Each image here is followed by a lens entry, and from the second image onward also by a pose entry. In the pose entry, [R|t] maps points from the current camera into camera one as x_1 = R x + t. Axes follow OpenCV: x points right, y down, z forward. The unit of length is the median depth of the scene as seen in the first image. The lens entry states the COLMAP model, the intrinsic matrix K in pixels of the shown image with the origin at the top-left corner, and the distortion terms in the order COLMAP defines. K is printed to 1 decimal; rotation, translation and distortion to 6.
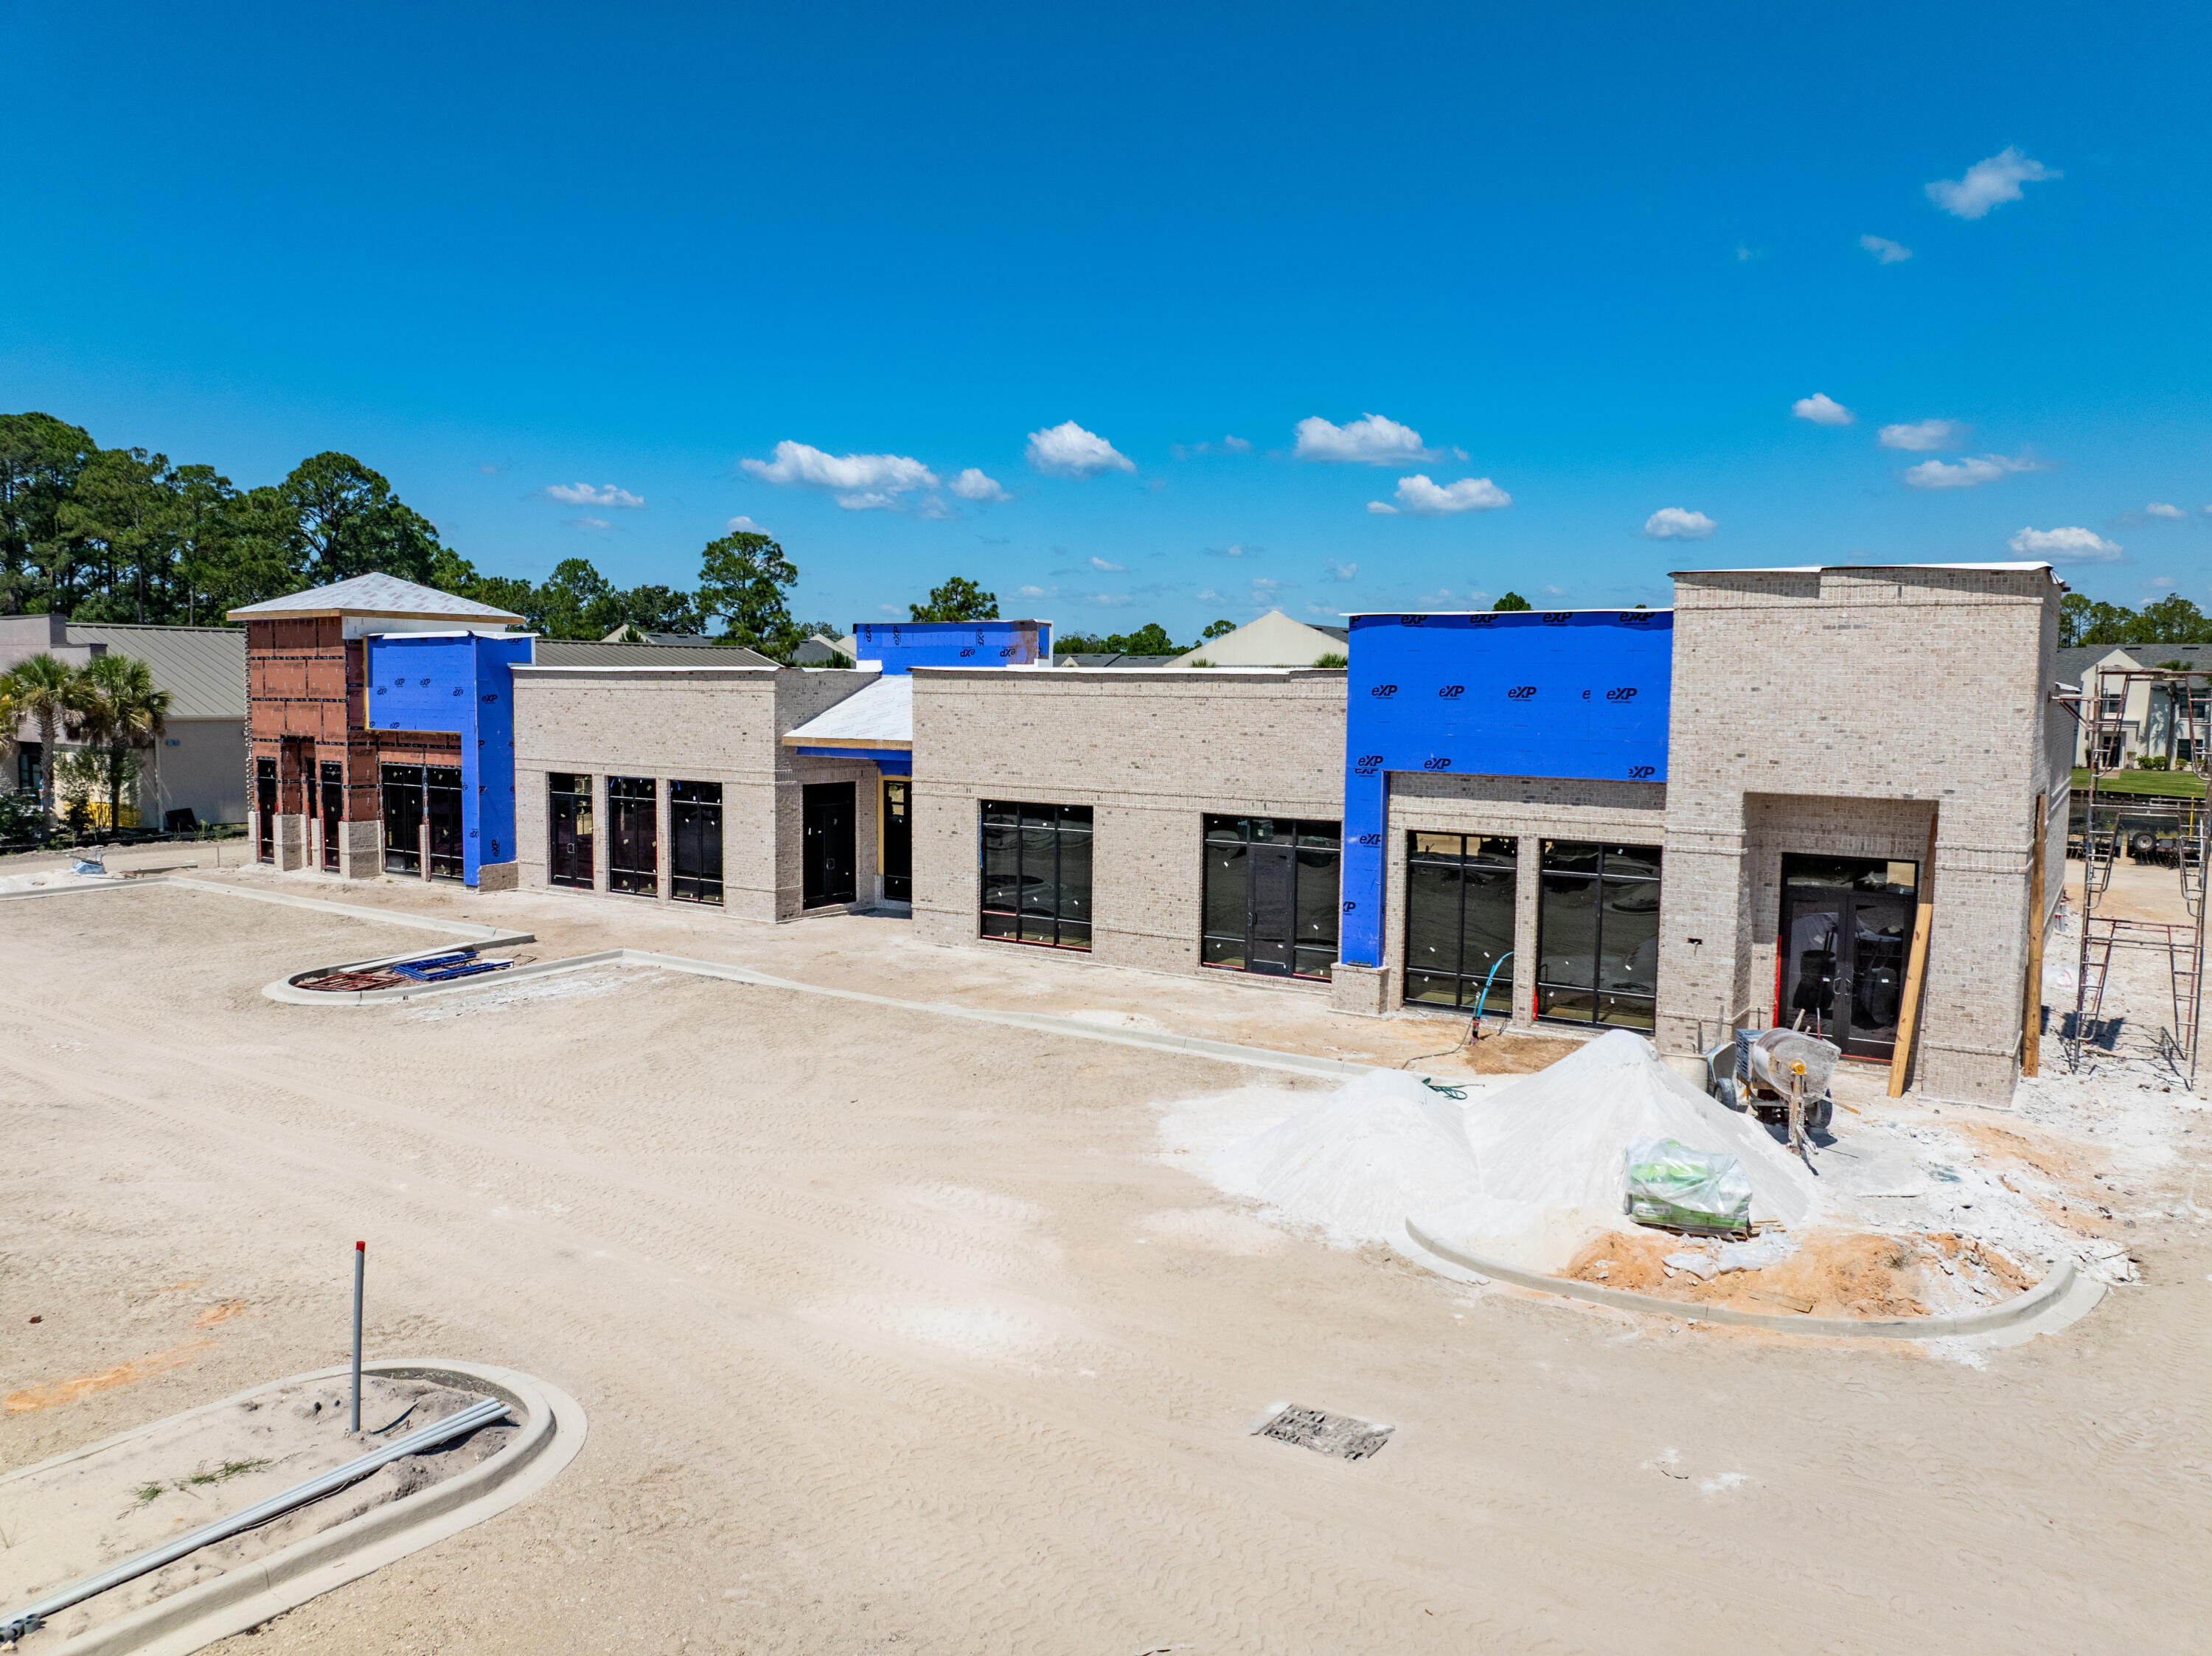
lens RADIAL K [[1557.2, 0, 1117.1], [0, 1557.2, 800.8], [0, 0, 1]] dist [-0.034212, -0.006957]
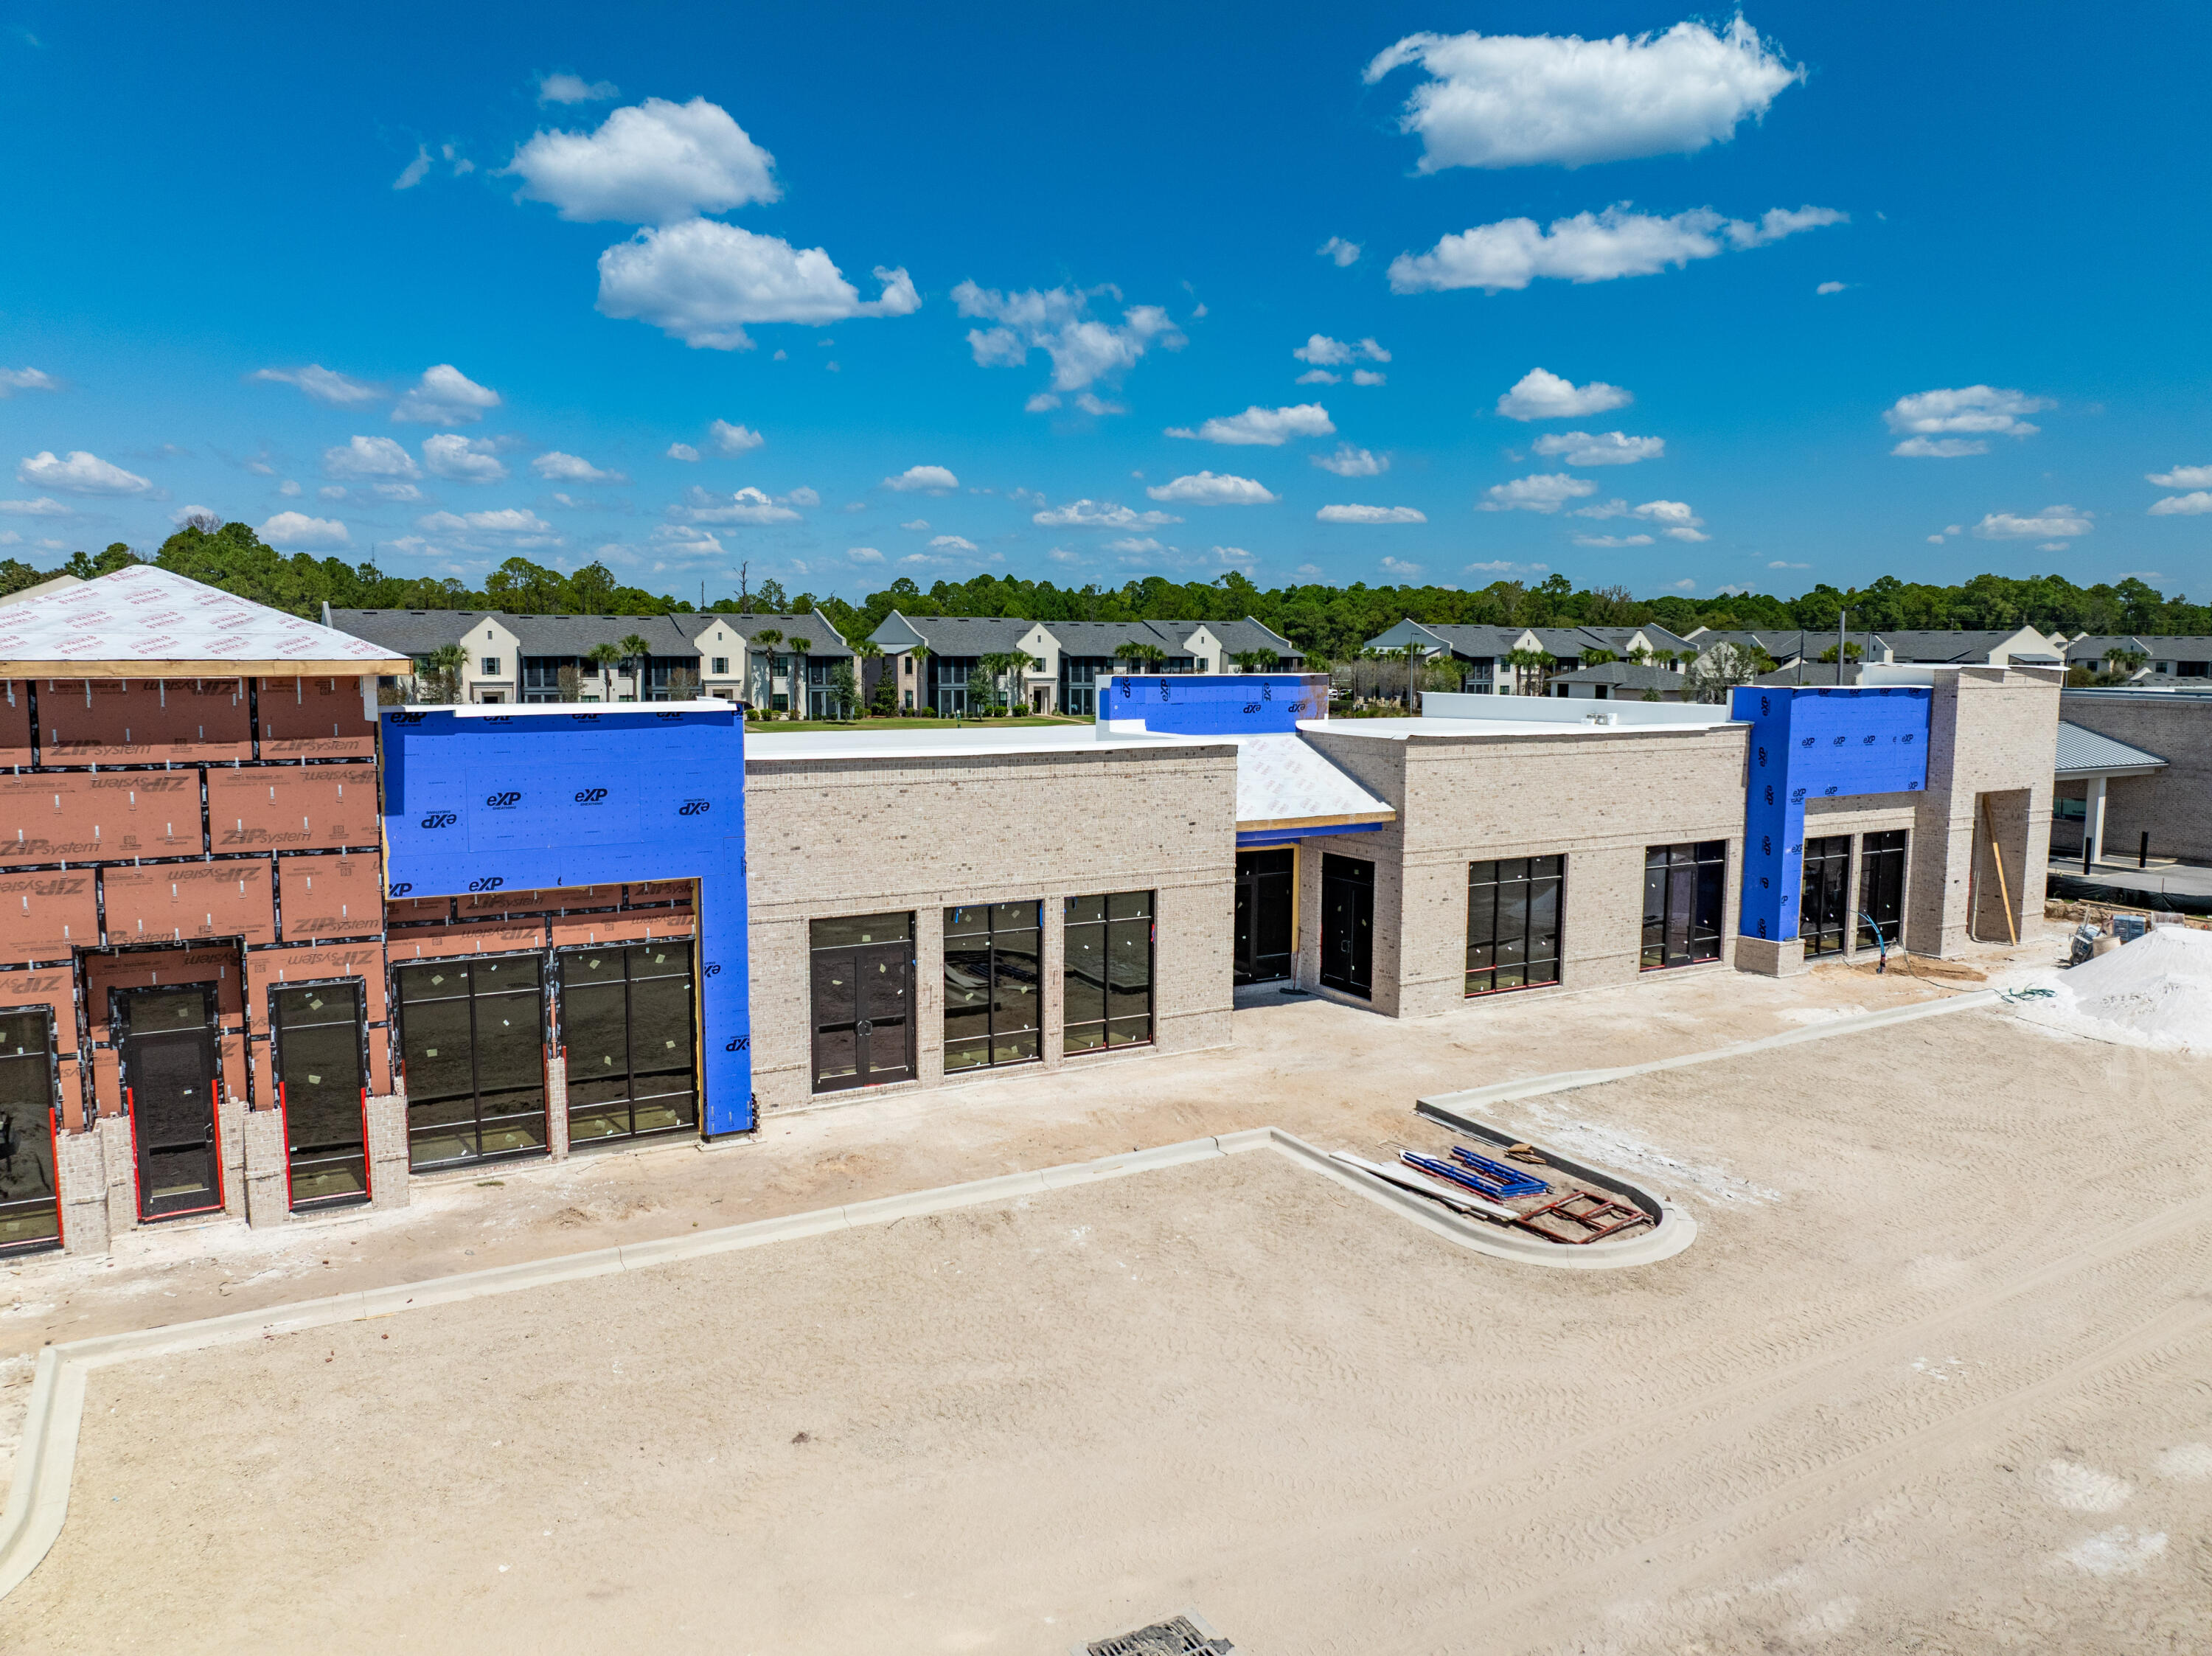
lens RADIAL K [[1557.2, 0, 1114.6], [0, 1557.2, 793.3], [0, 0, 1]] dist [-0.034212, -0.006957]
pose [[0.437163, -0.095117, 0.894338, -0.891497], [0.062669, 0.995196, 0.075210, -0.111419], [-0.897196, 0.023168, 0.441024, 0.623345]]
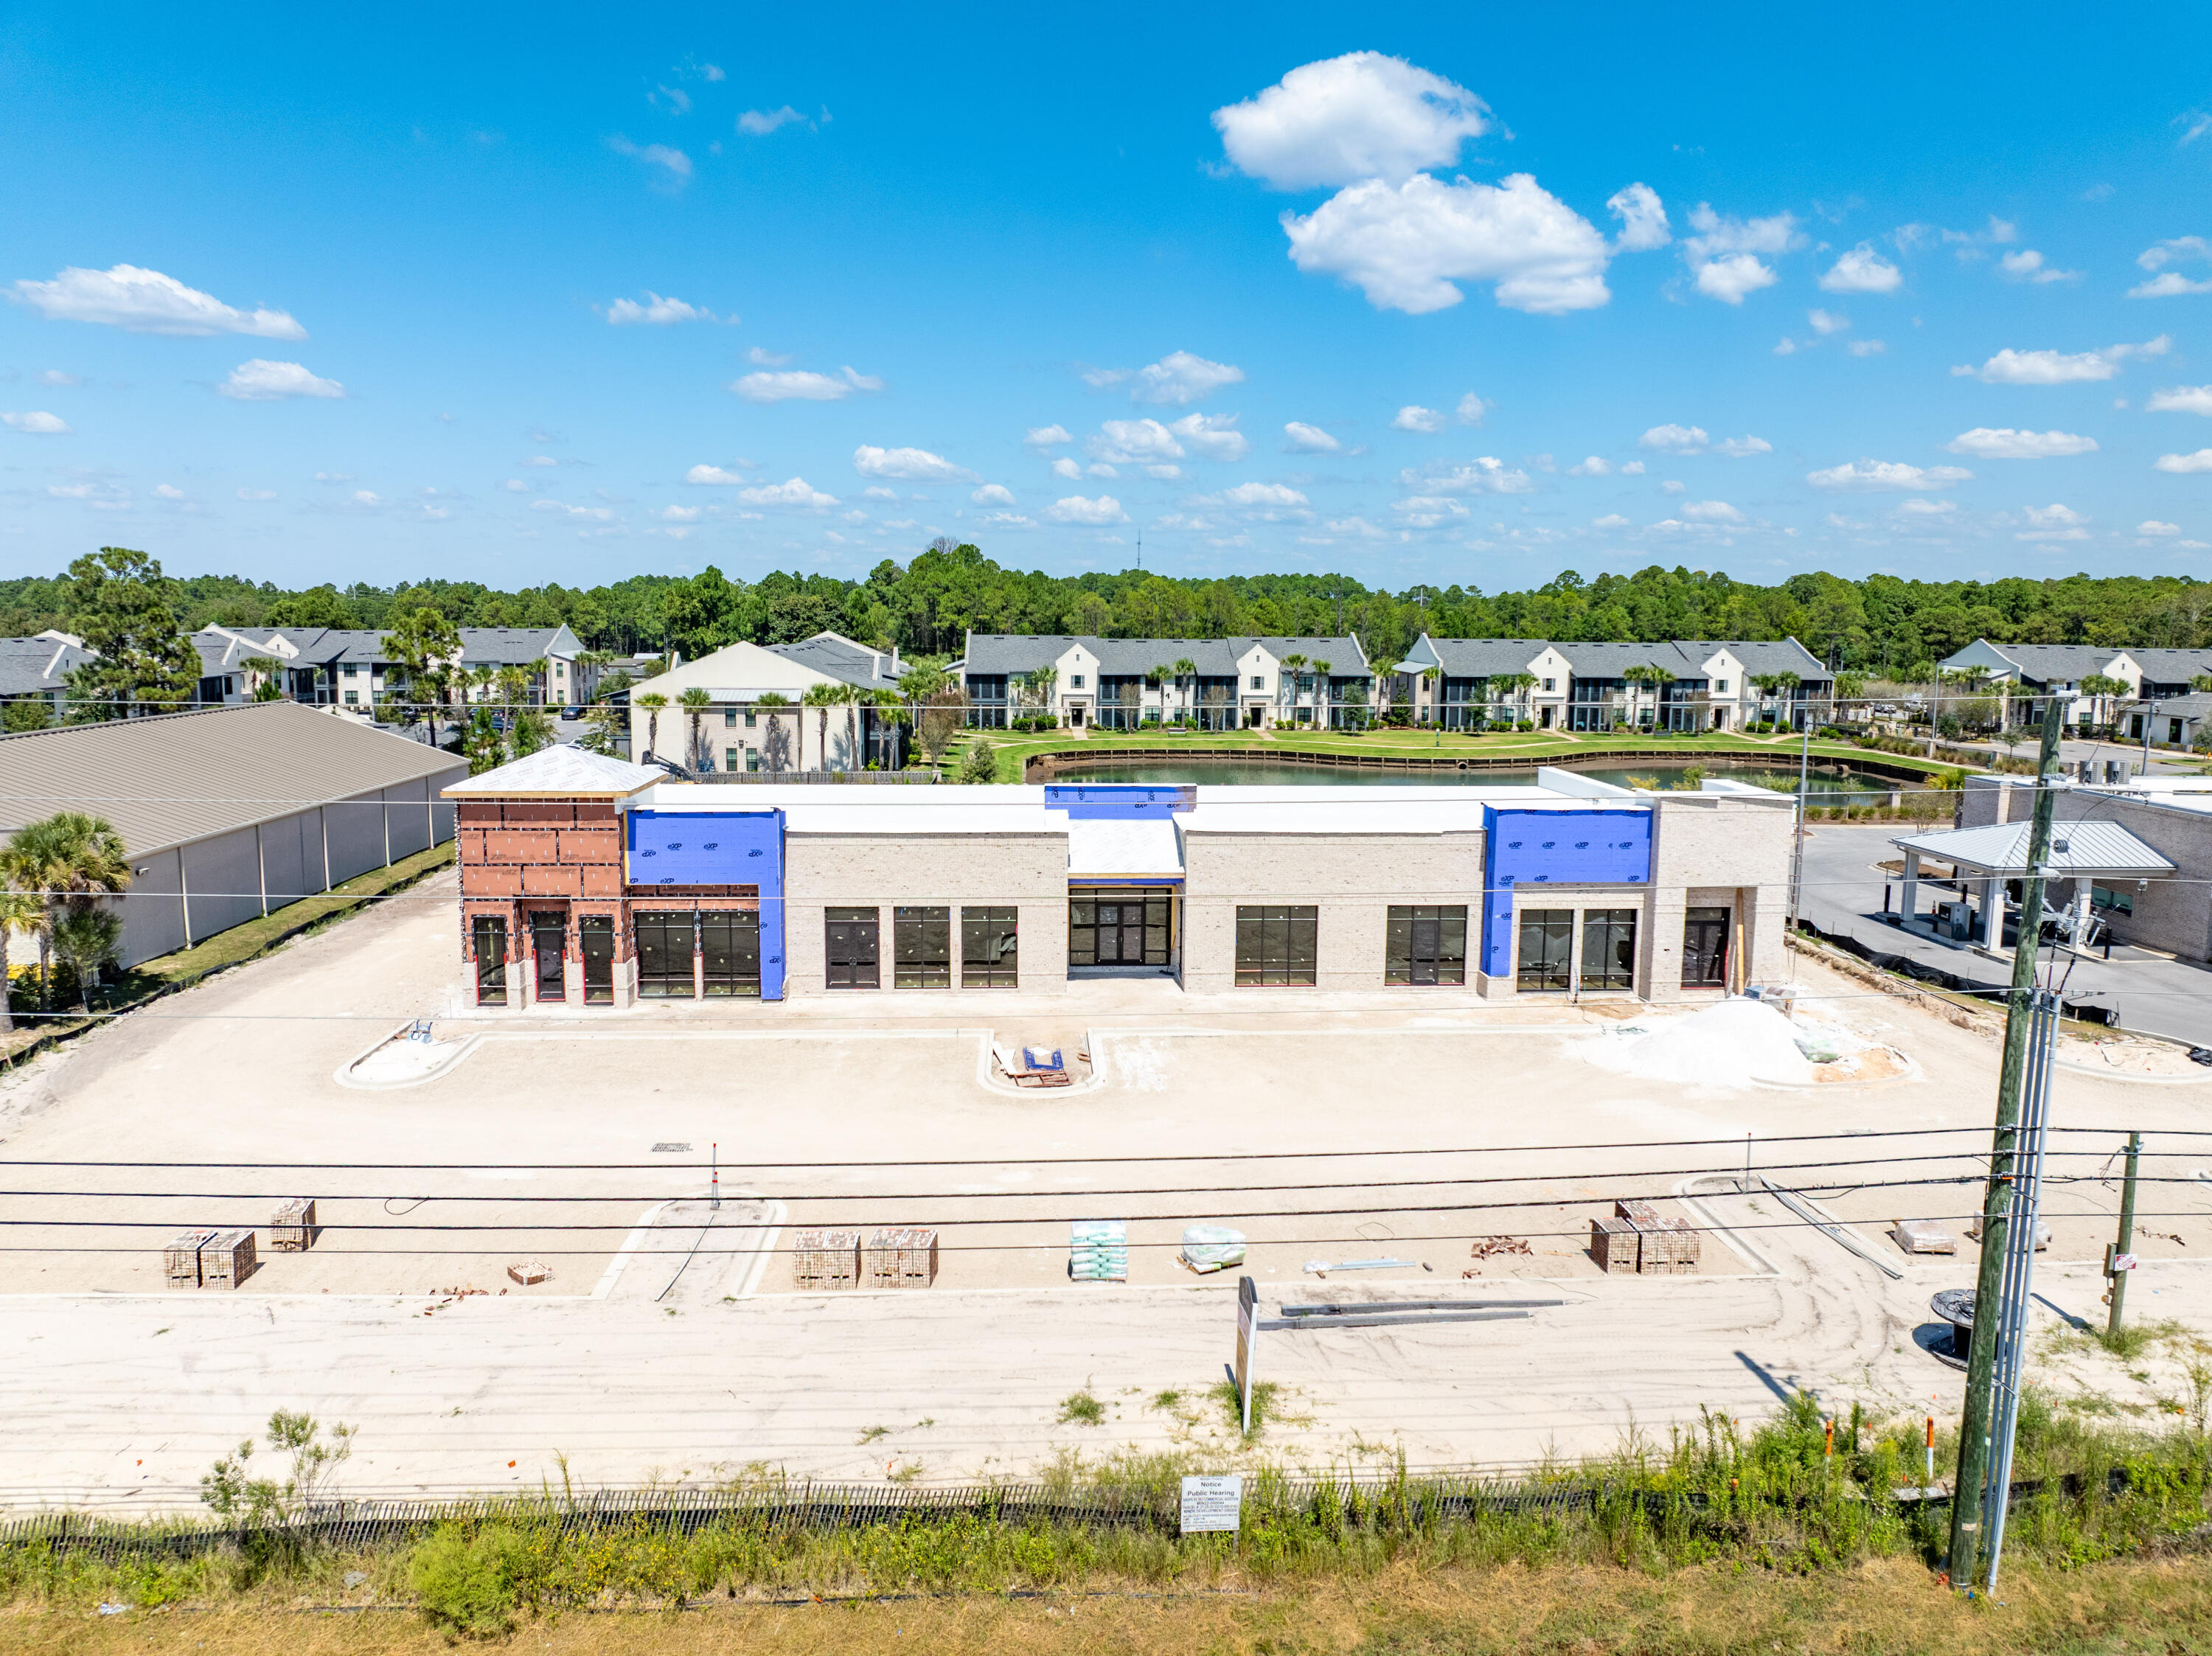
lens RADIAL K [[1557.2, 0, 1113.4], [0, 1557.2, 799.0], [0, 0, 1]] dist [-0.034212, -0.006957]
pose [[0.798116, -0.078202, 0.597407, -0.981983], [0.043599, 0.996438, 0.072190, -0.200656], [-0.600925, -0.031570, 0.798682, -0.218667]]
